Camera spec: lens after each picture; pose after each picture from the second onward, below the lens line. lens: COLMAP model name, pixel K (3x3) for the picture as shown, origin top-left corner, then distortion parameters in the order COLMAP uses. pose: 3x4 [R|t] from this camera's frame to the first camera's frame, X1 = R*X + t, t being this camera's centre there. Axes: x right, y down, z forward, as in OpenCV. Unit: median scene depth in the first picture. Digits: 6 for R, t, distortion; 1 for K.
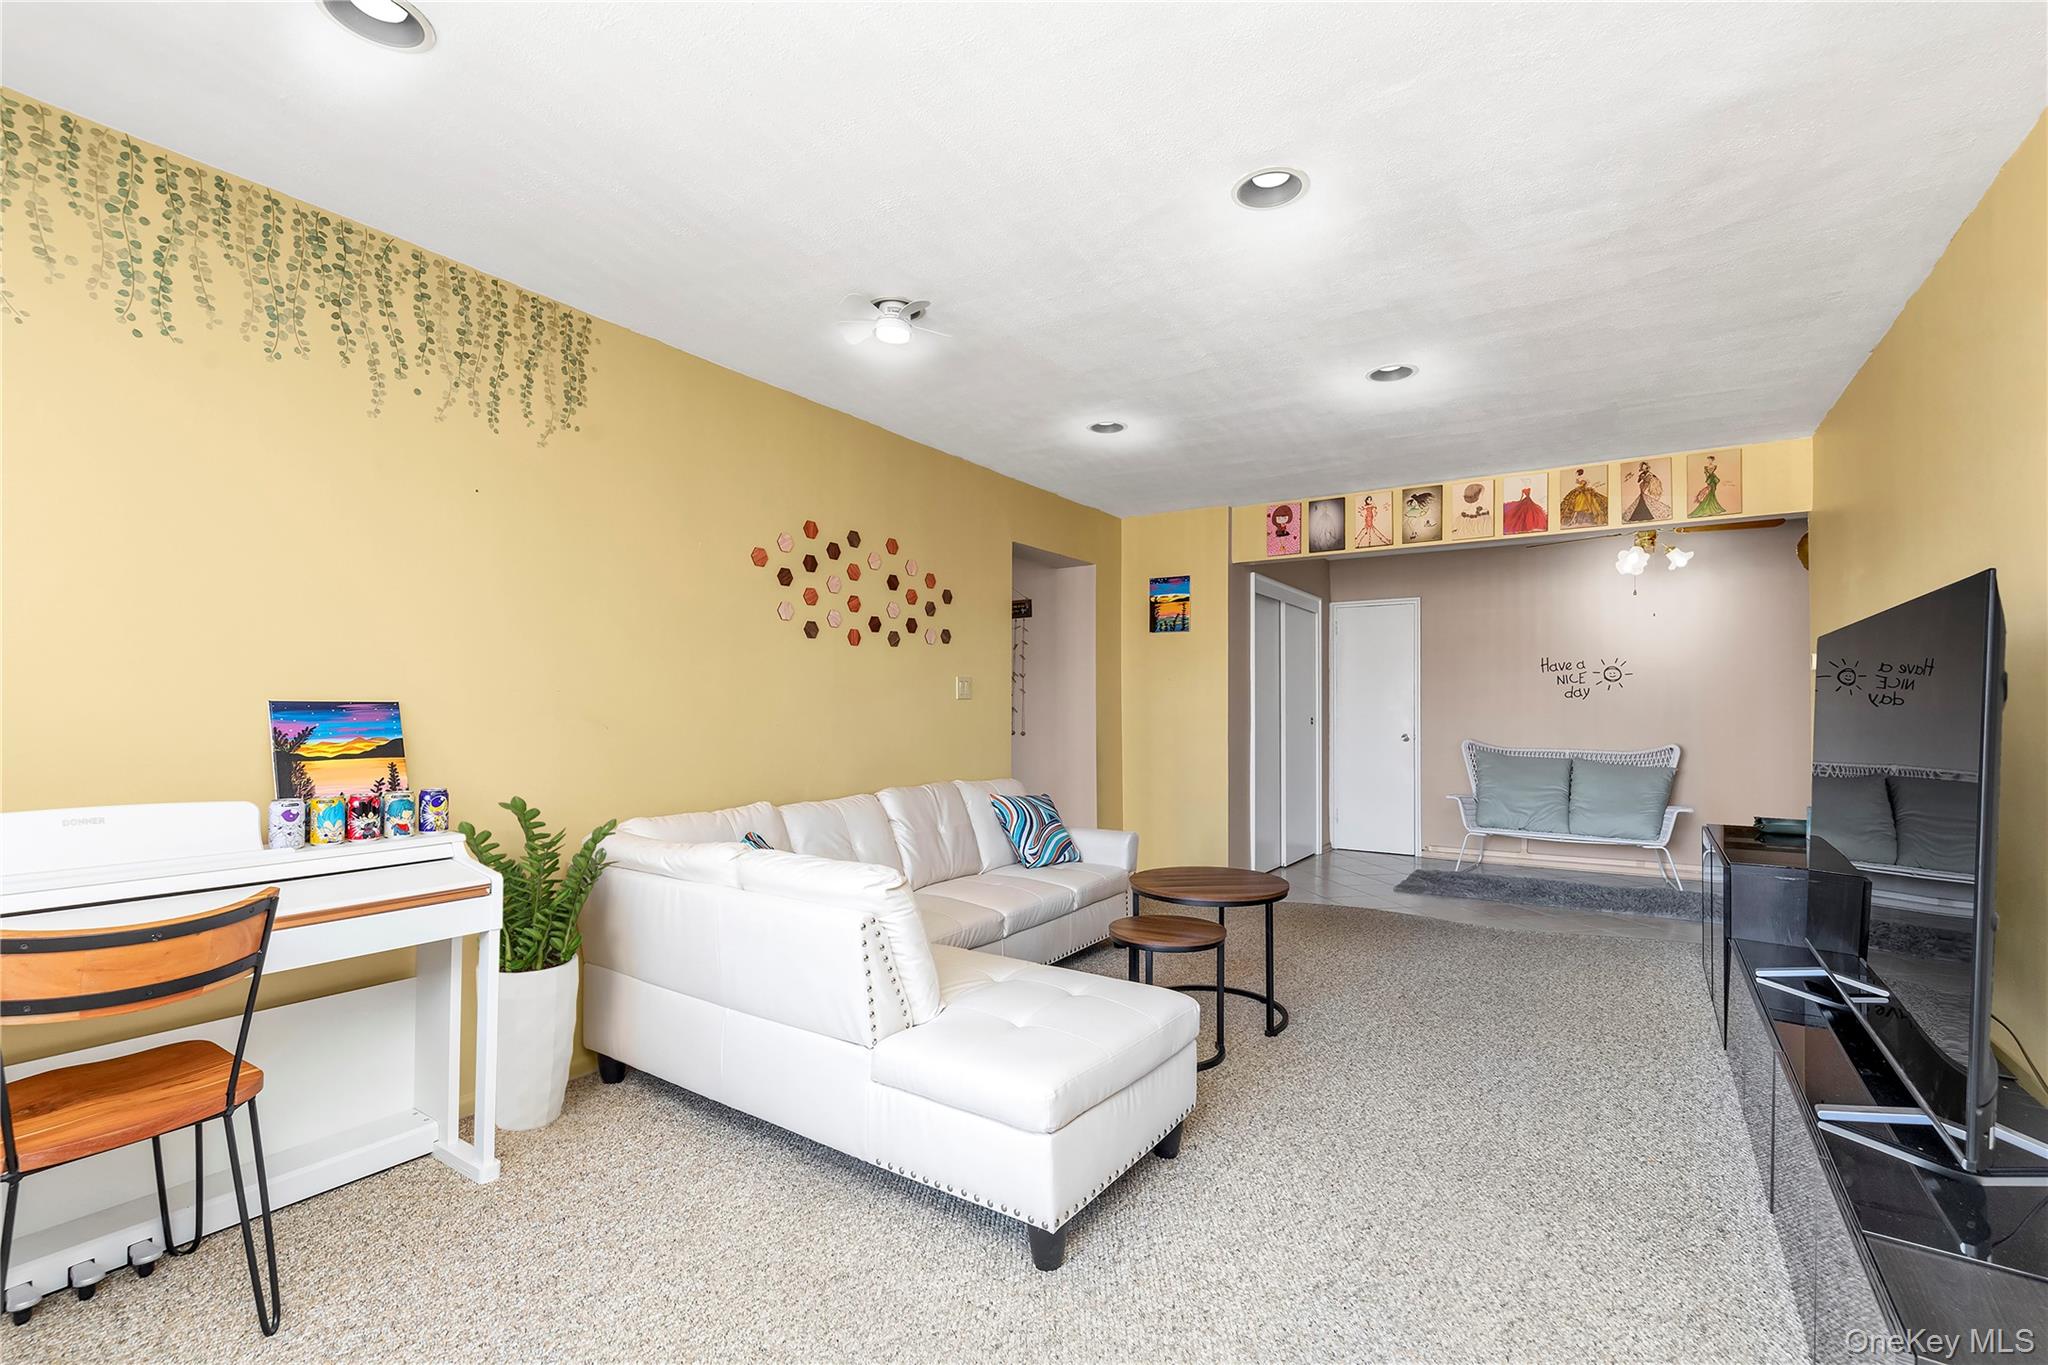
lens RADIAL K [[907.1, 0, 1015.7], [0, 907.1, 698.6], [0, 0, 1]] dist [-0.000670, -0.000499]
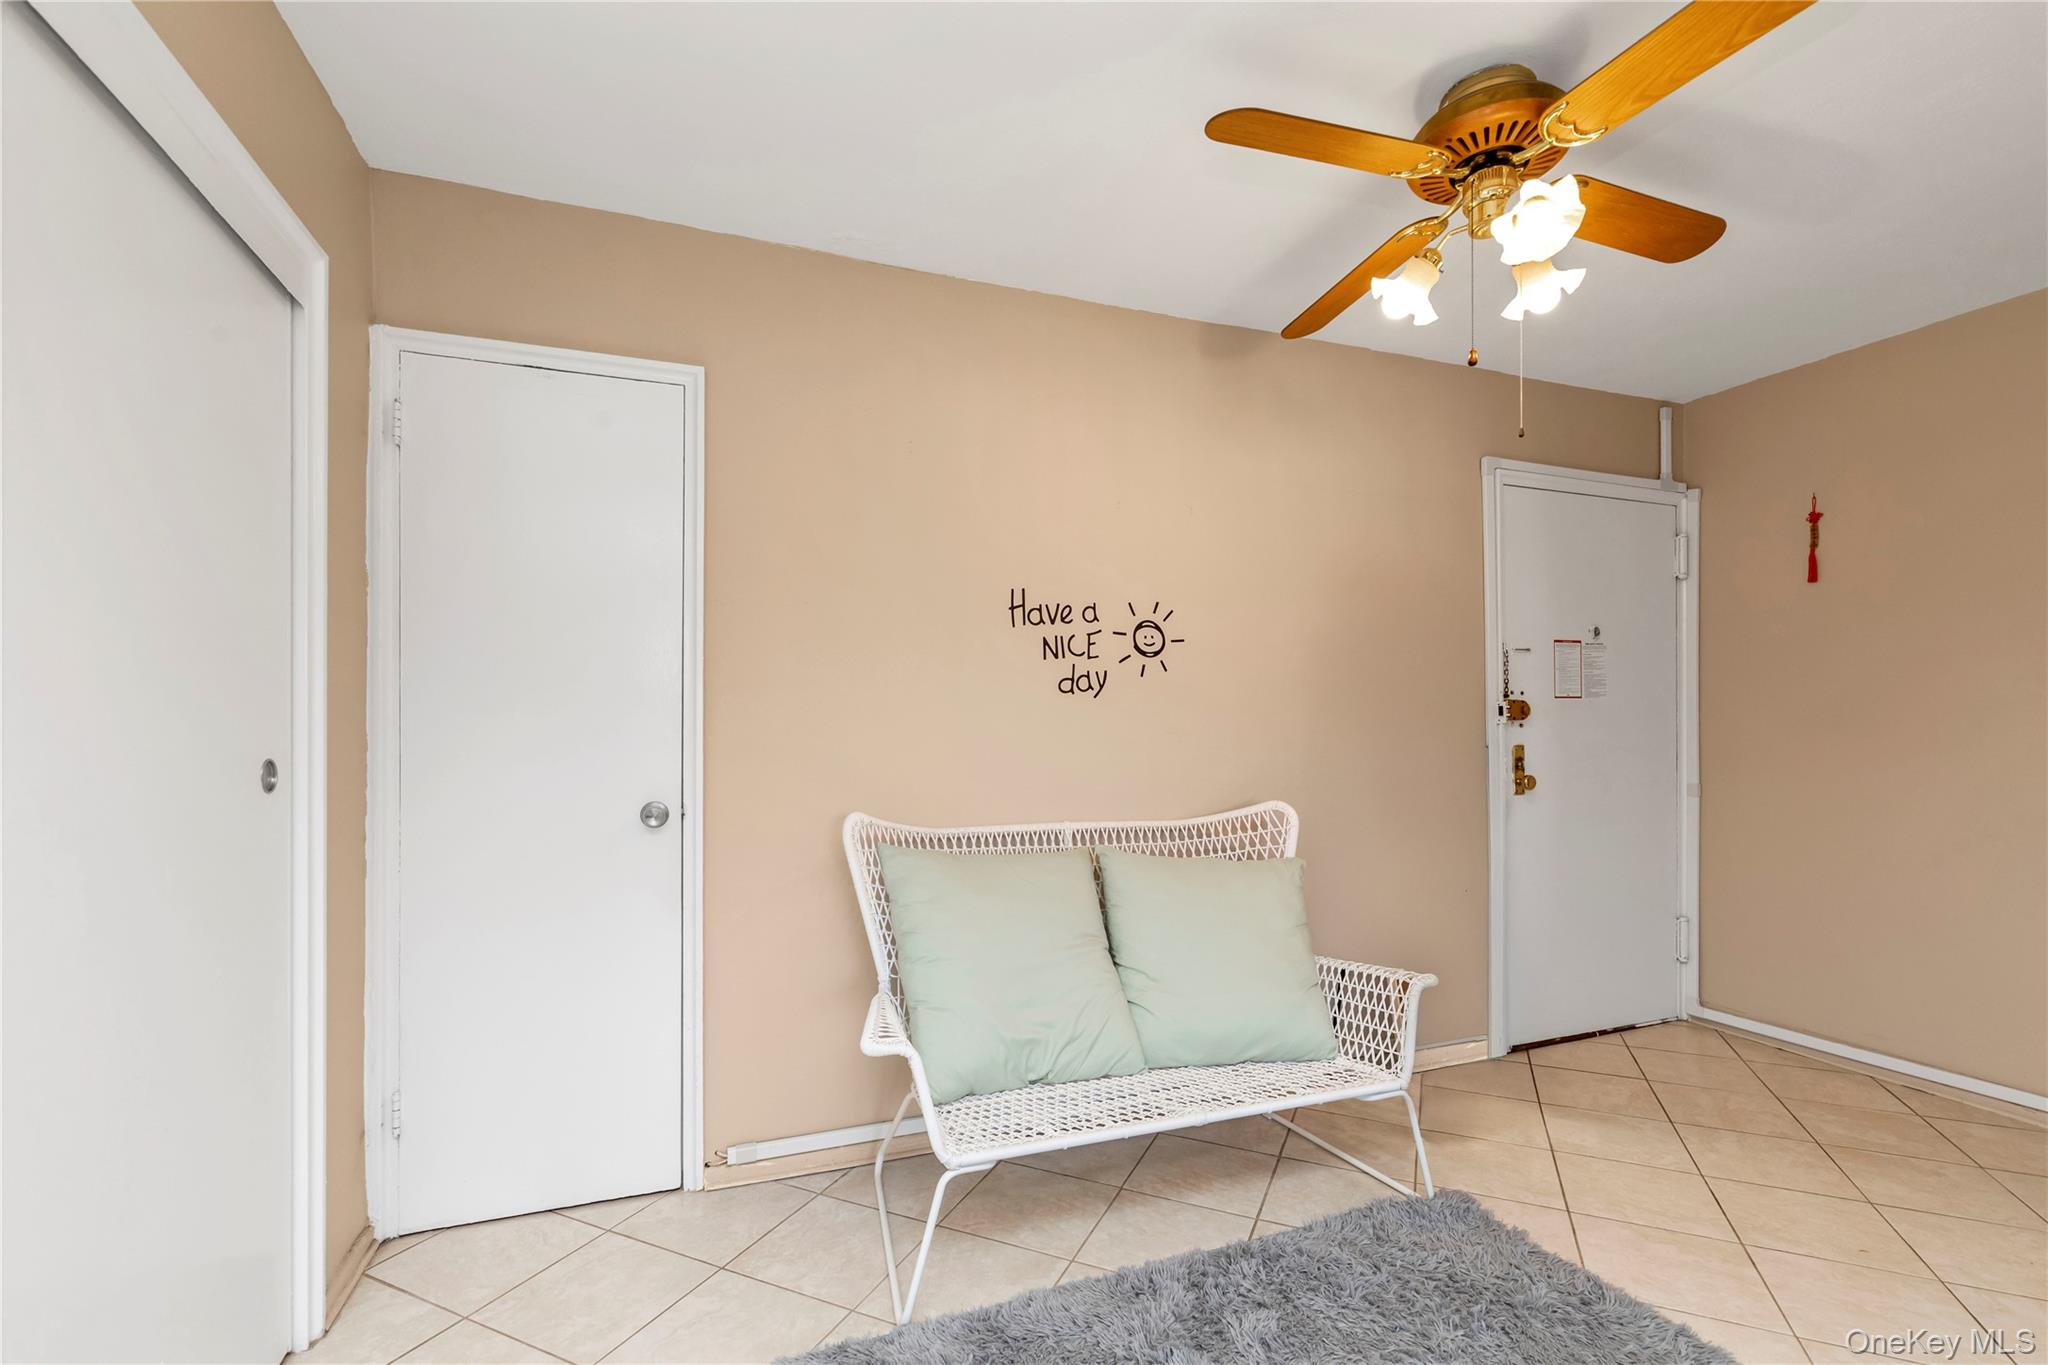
lens RADIAL K [[907.1, 0, 1016.7], [0, 907.1, 698.5], [0, 0, 1]] dist [-0.000670, -0.000499]
pose [[0.575801, 0.010626, 0.817521, 0.271751], [-0.010000, 0.999932, -0.005954, 0.003923], [-0.817529, -0.004747, 0.575868, 0.790365]]
